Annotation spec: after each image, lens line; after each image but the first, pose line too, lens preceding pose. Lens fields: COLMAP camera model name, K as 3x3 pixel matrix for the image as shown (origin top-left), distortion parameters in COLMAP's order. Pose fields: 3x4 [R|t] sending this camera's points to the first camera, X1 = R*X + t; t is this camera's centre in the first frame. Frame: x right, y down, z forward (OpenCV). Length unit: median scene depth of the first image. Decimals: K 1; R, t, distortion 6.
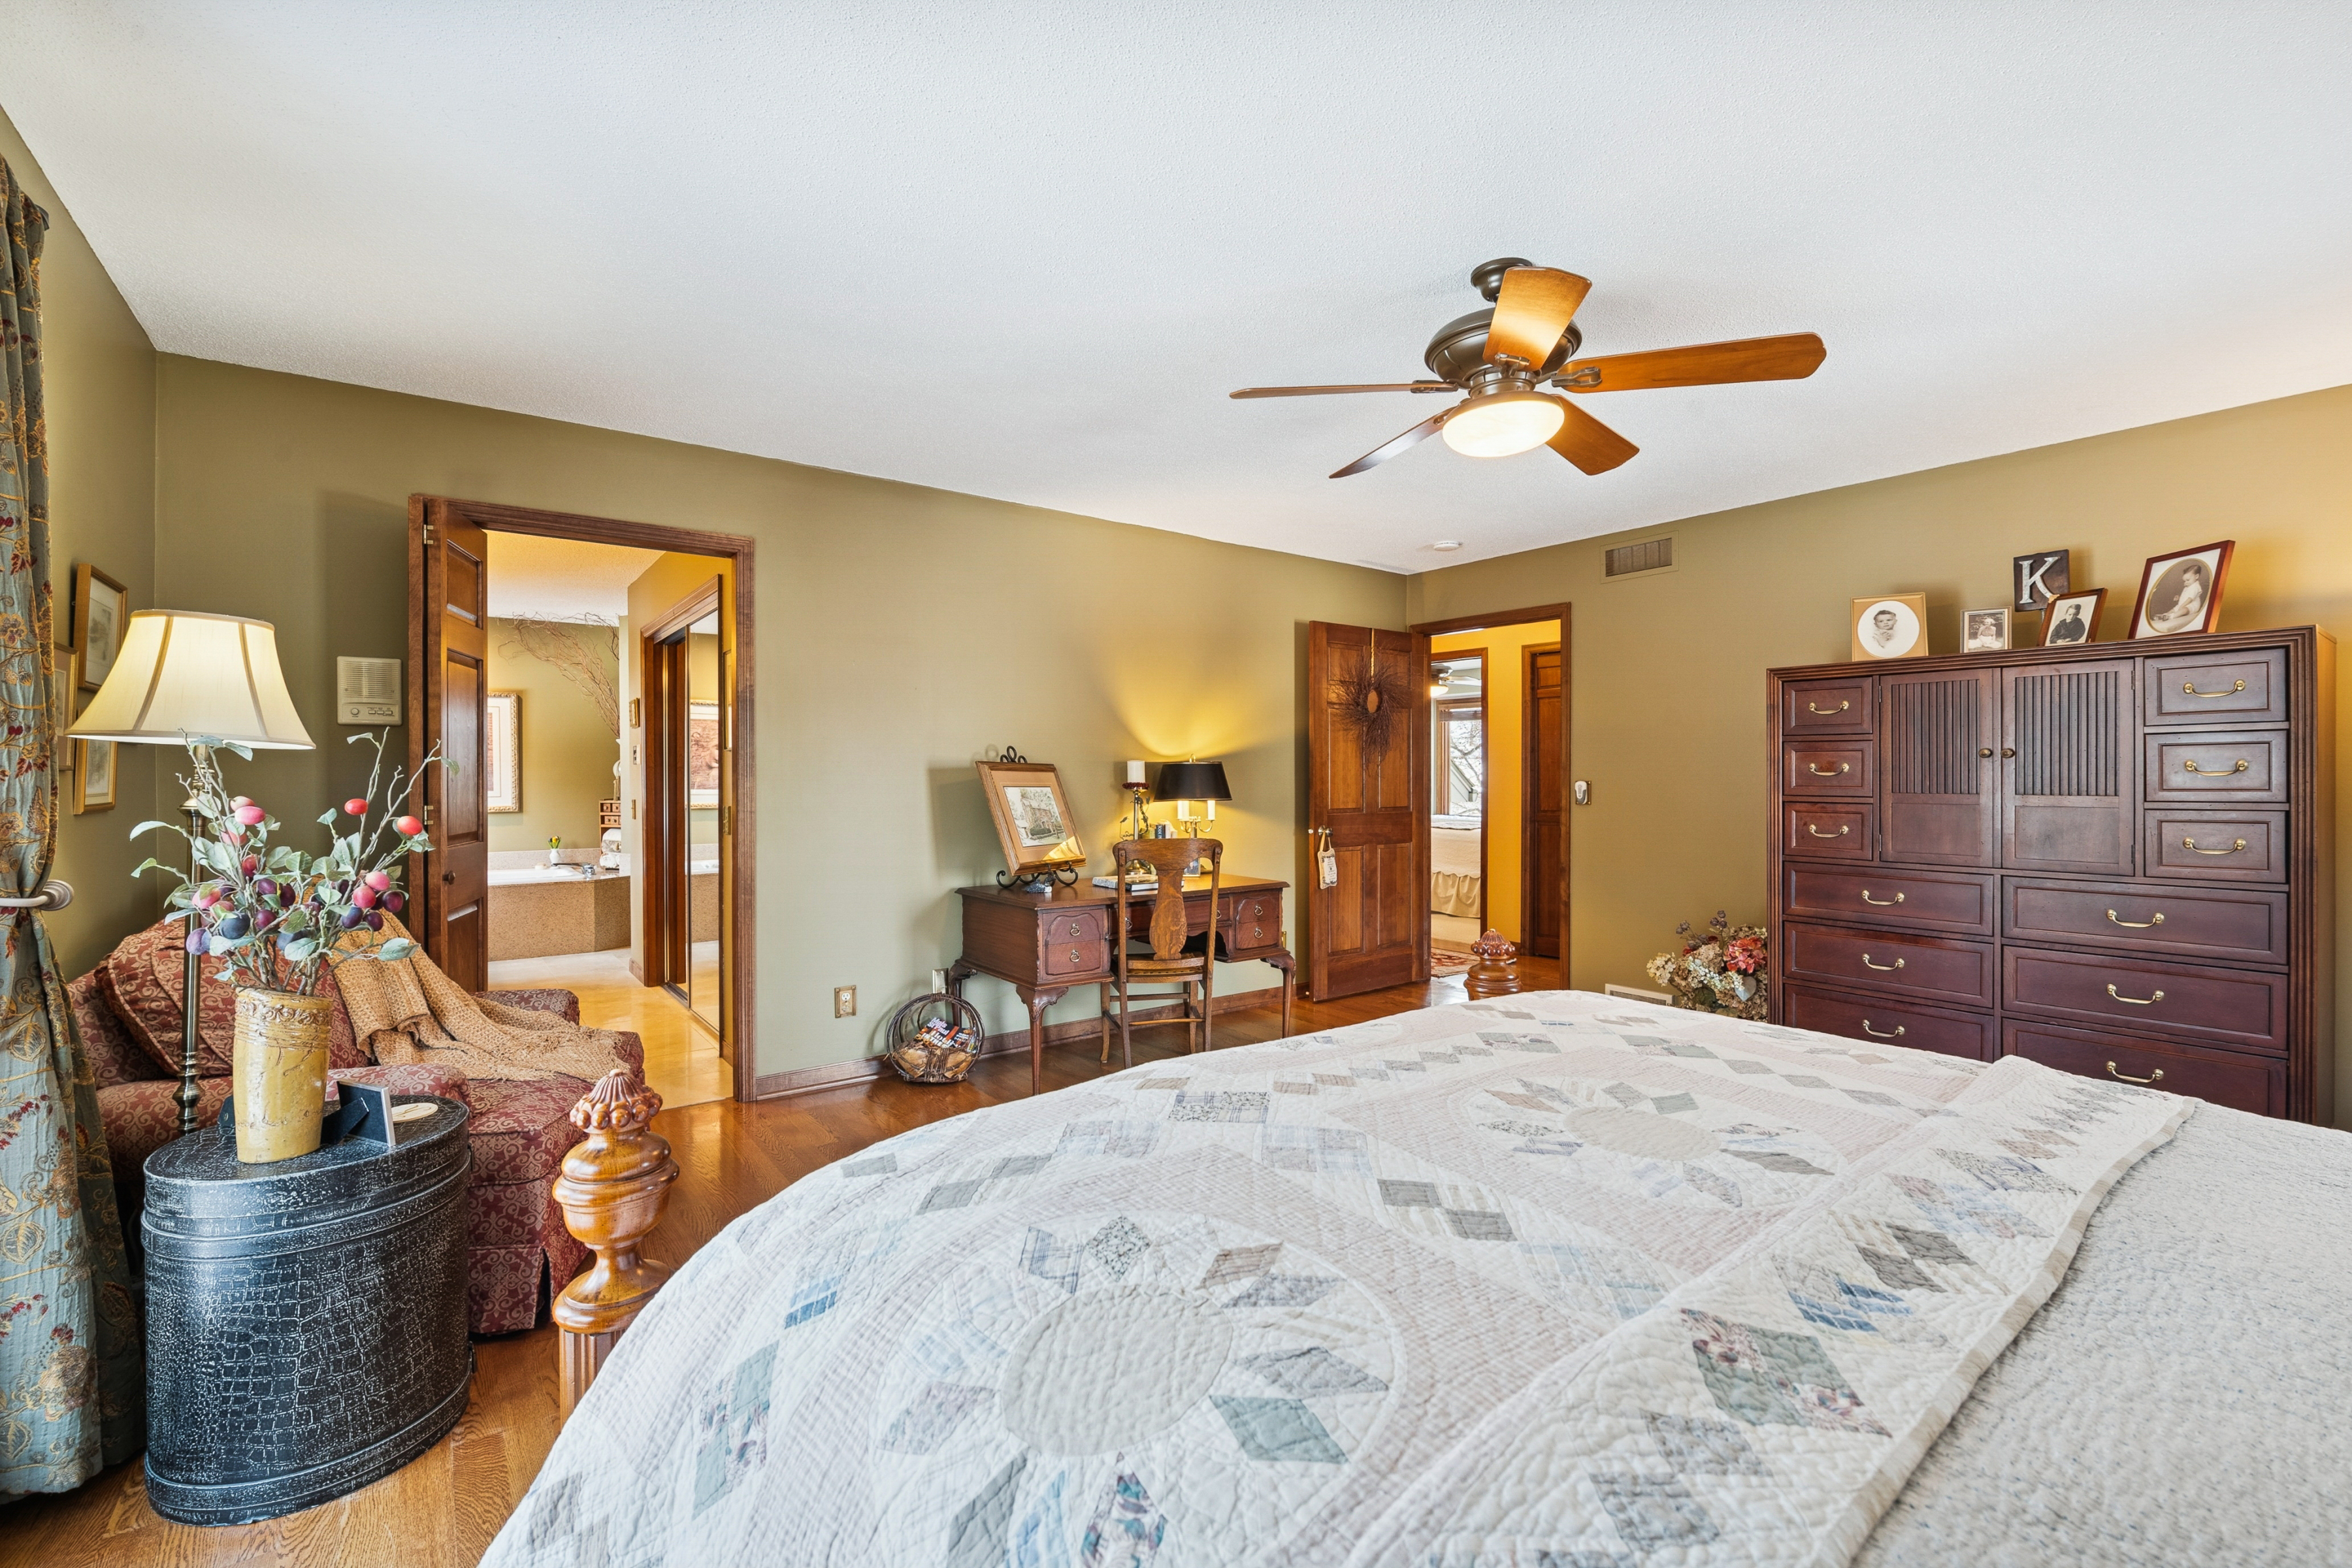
lens RADIAL K [[1041.4, 0, 1176.2], [0, 1041.4, 775.7], [0, 0, 1]] dist [-0.005377, -0.001398]
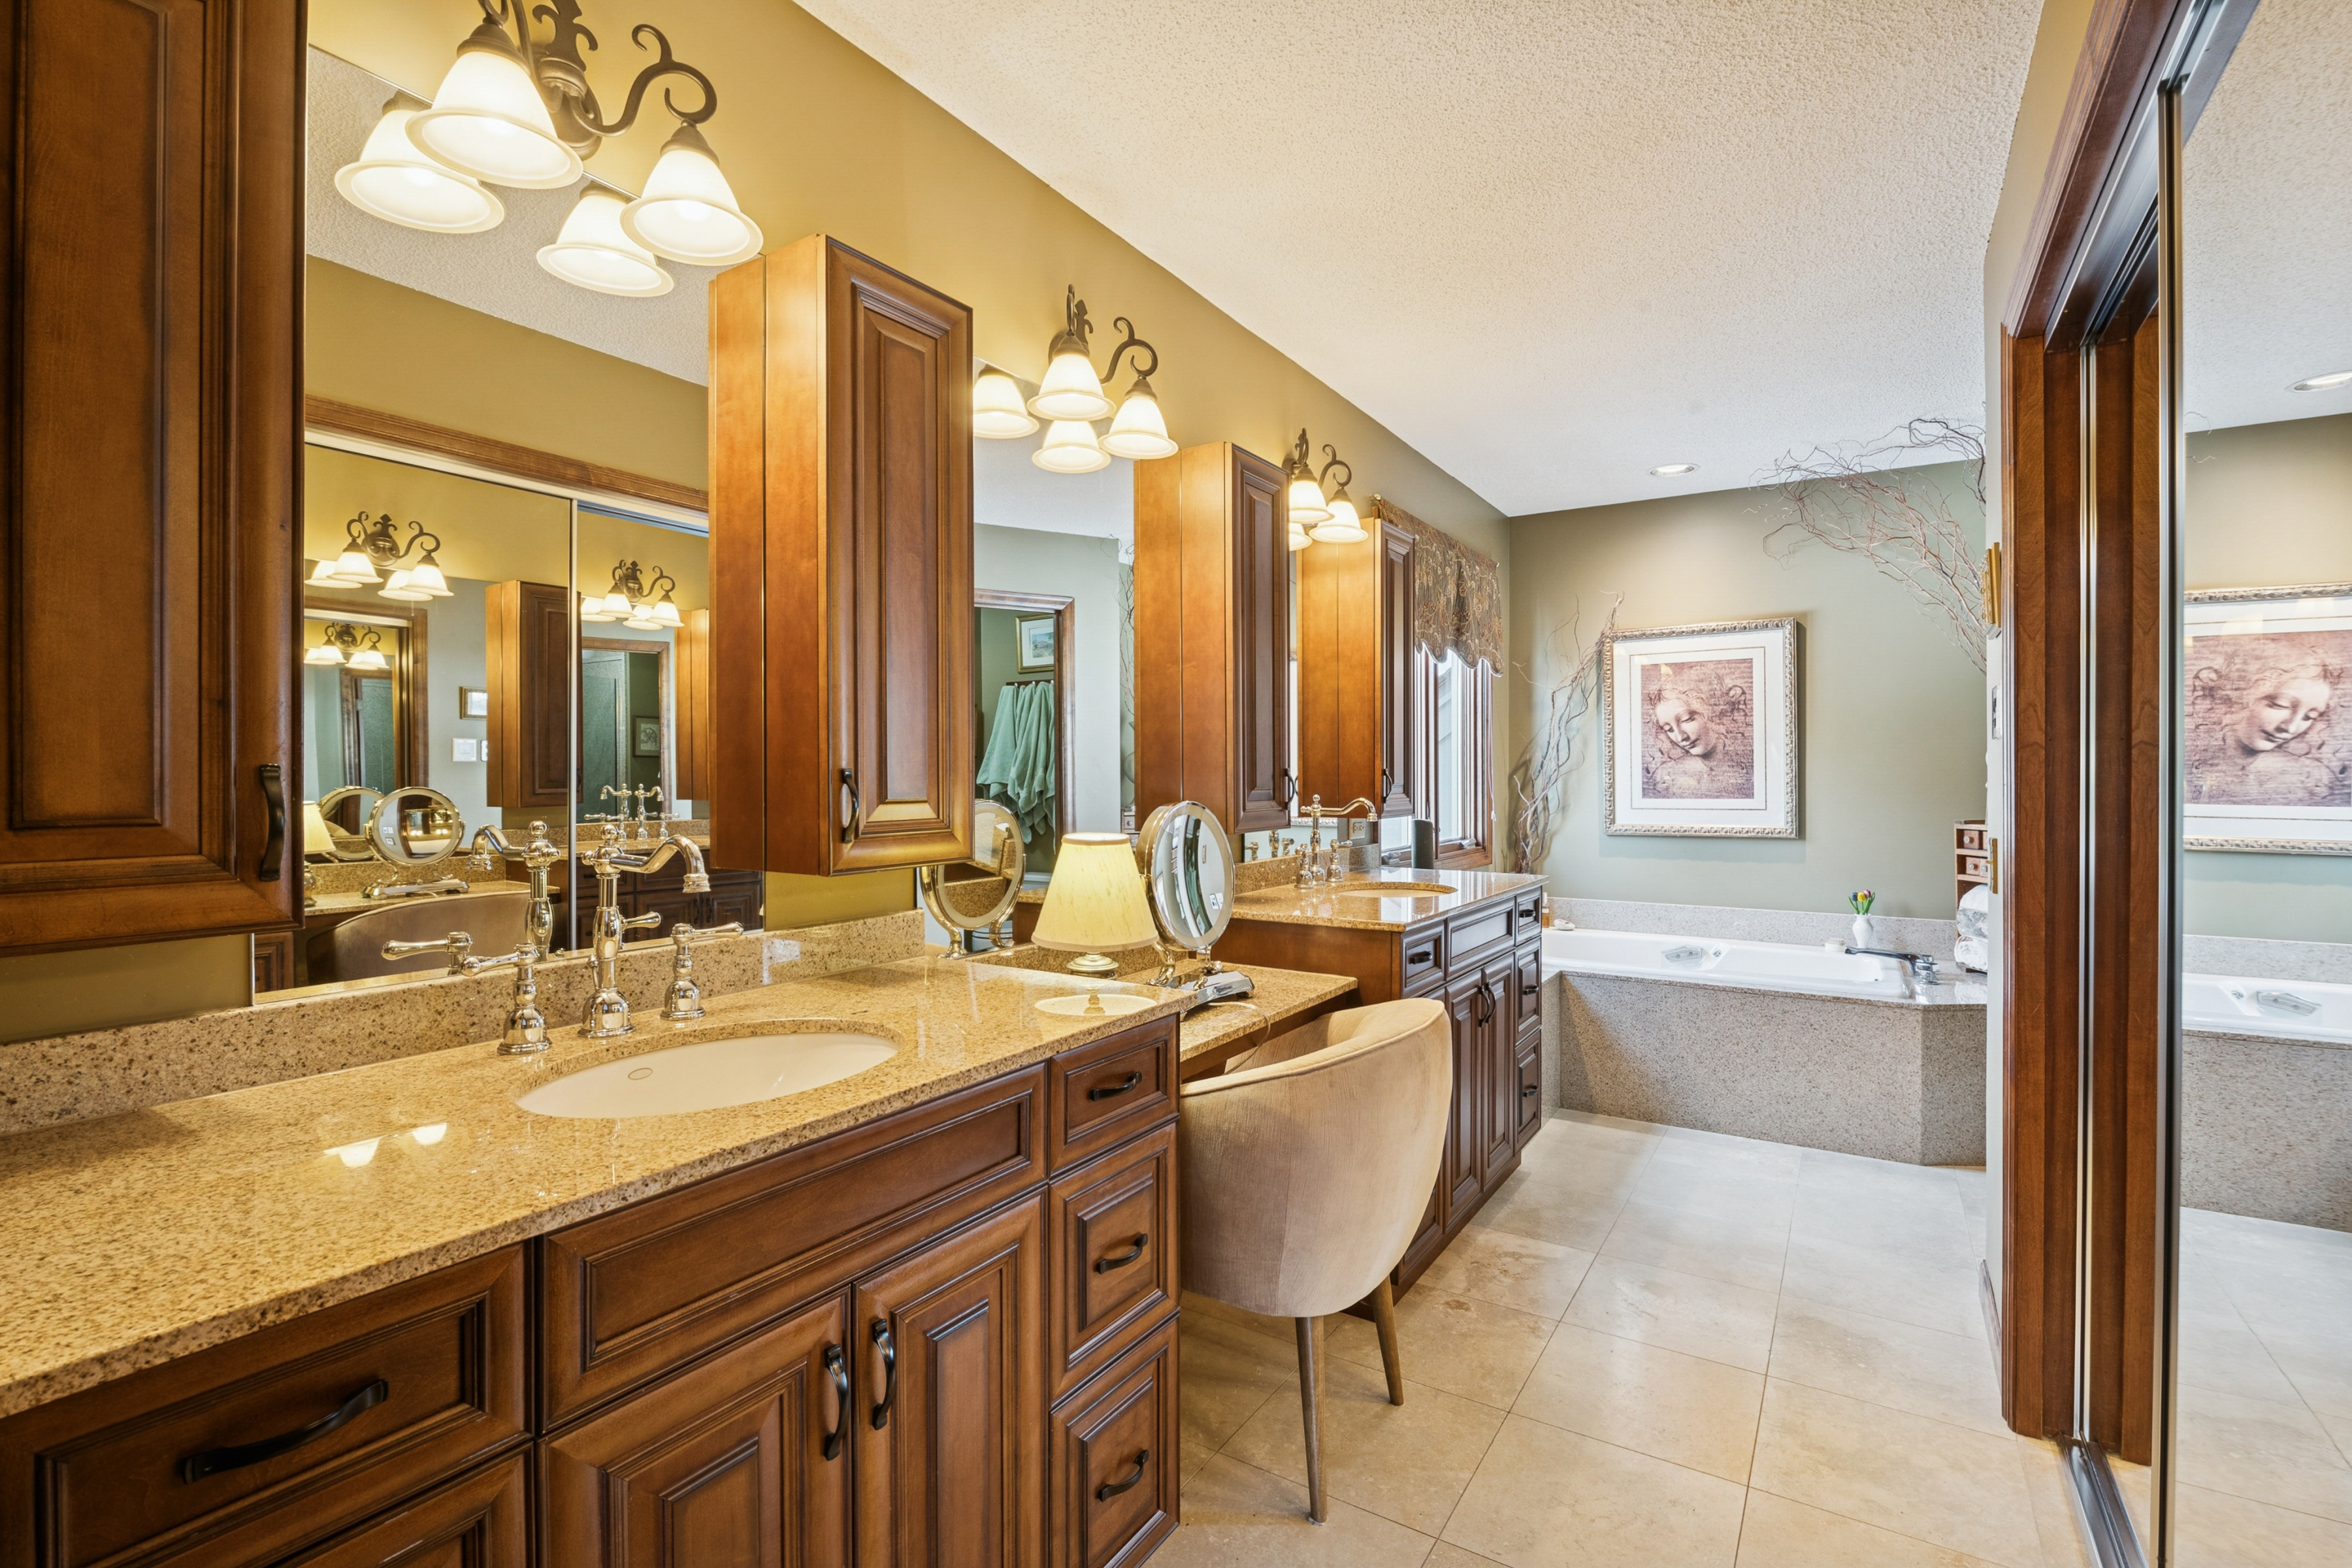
lens RADIAL K [[1103.5, 0, 1176.8], [0, 1103.5, 779.7], [0, 0, 1]] dist [-0.009004, -0.000226]
pose [[0.370385, 0.002577, -0.928875, -0.224546], [-0.002904, 0.999994, 0.001616, 0.004219], [0.928874, 0.002099, 0.370390, 0.492473]]
